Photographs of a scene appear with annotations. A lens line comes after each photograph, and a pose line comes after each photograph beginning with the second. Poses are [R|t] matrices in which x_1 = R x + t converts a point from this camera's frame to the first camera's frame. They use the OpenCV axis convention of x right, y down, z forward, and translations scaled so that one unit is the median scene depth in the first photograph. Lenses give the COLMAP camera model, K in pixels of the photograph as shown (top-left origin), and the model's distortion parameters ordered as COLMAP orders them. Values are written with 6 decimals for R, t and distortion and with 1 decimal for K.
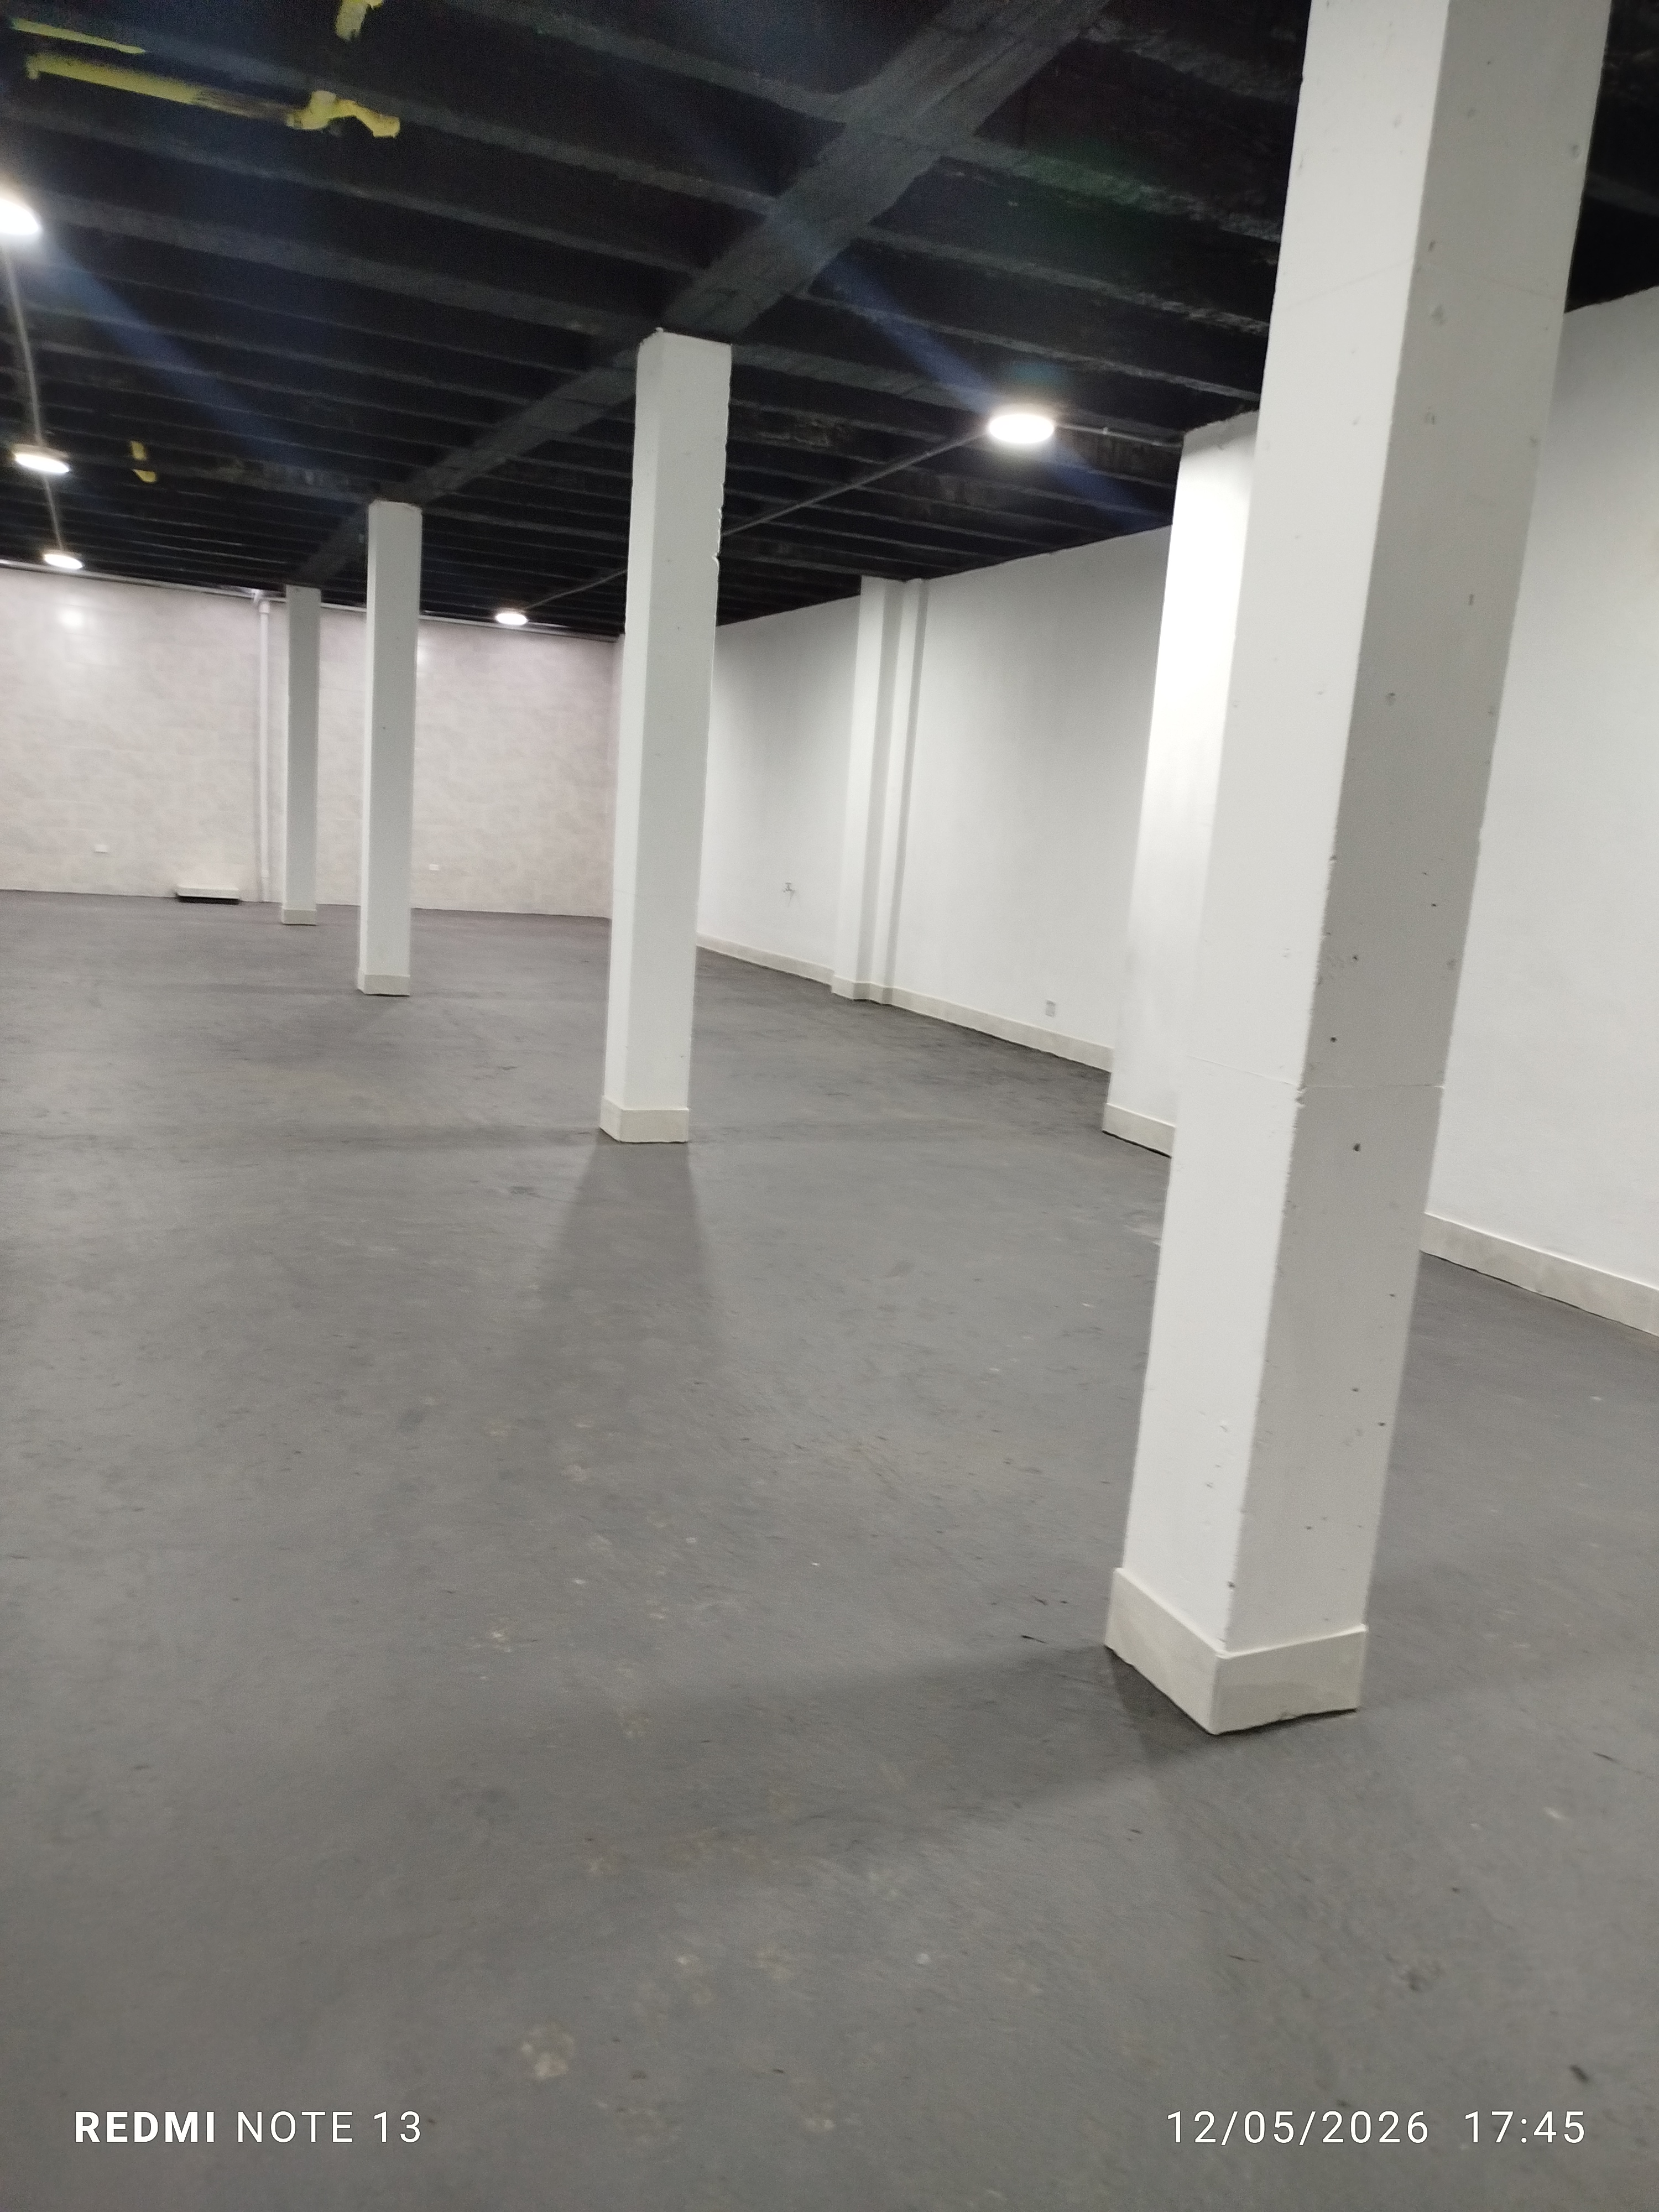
lens RADIAL K [[1542.2, 0, 825.4], [0, 1542.2, 1110.8], [0, 0, 1]] dist [0.010724, 0.007871]
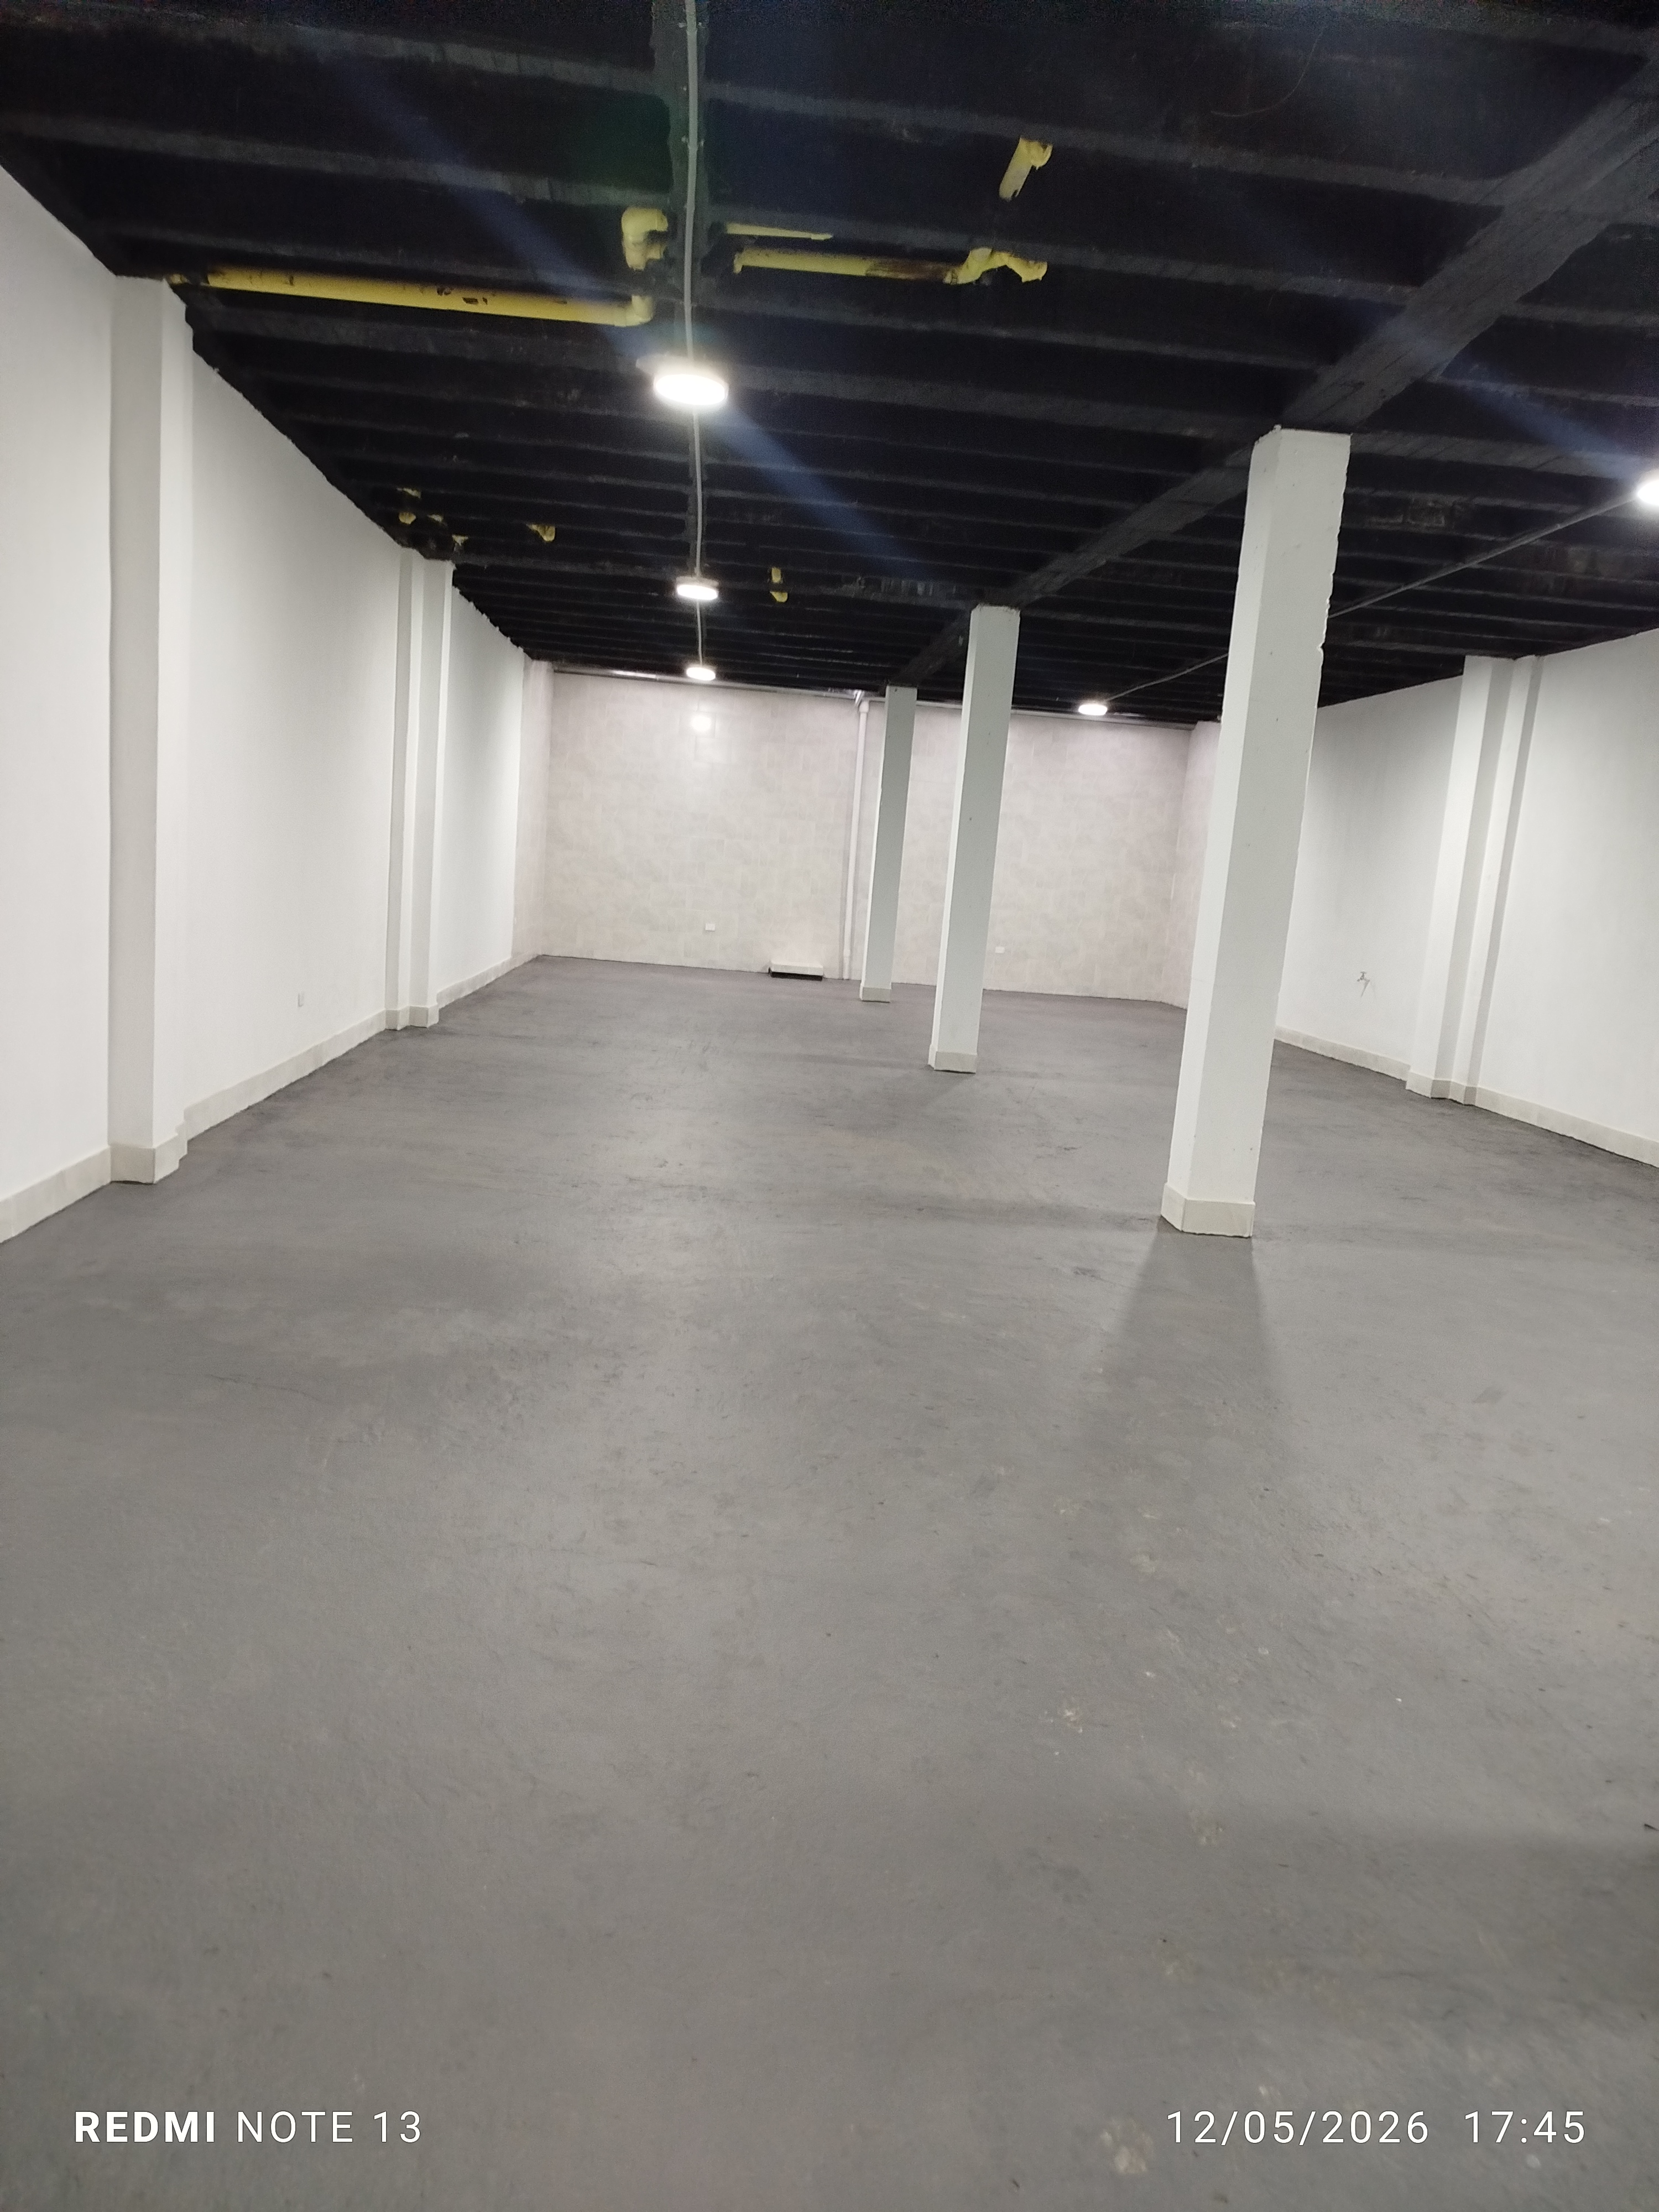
lens RADIAL K [[1542.2, 0, 841.2], [0, 1542.2, 1110.1], [0, 0, 1]] dist [0.010724, 0.007871]
pose [[0.941868, 0.054723, -0.331497, -0.015211], [-0.072119, 0.996578, -0.040396, -0.001623], [0.328152, 0.061955, 0.942591, -0.012232]]
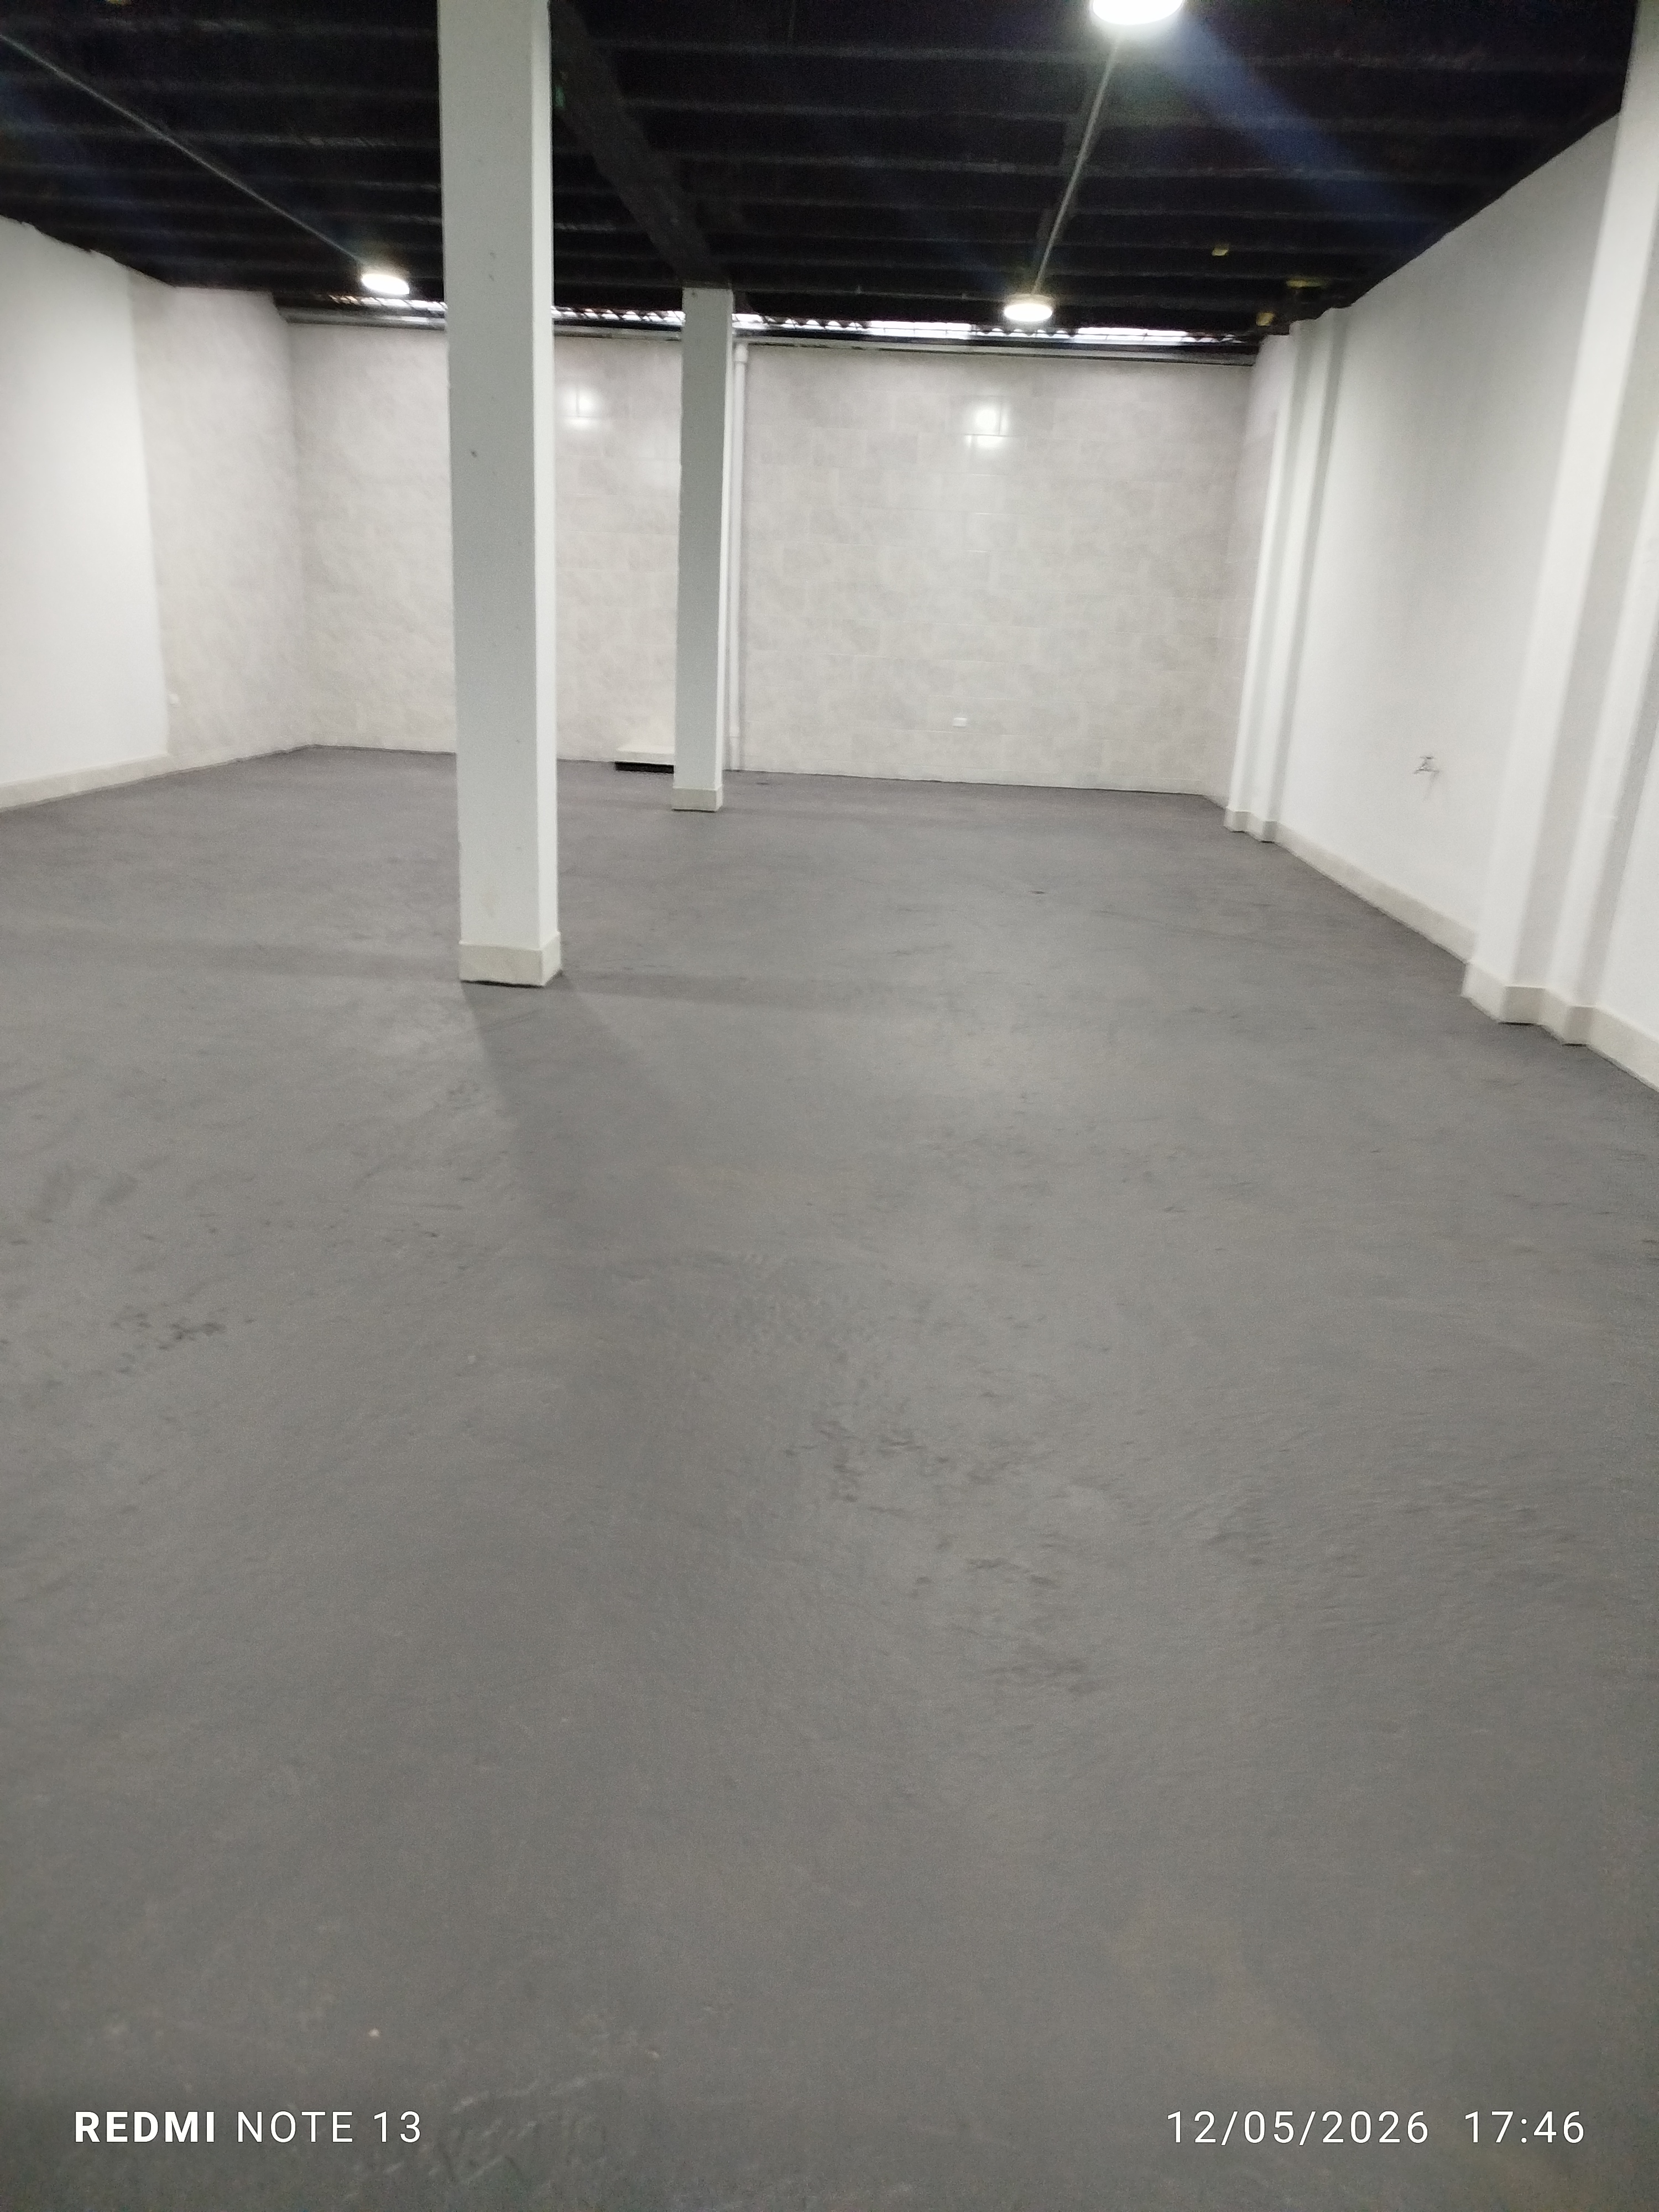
lens RADIAL K [[1542.2, 0, 829.3], [0, 1542.2, 1097.9], [0, 0, 1]] dist [0.010724, 0.007871]
pose [[0.883798, 0.110088, -0.454733, 0.107919], [-0.068424, 0.991886, 0.107144, -0.172555], [0.462838, -0.063579, 0.884160, 1.001794]]
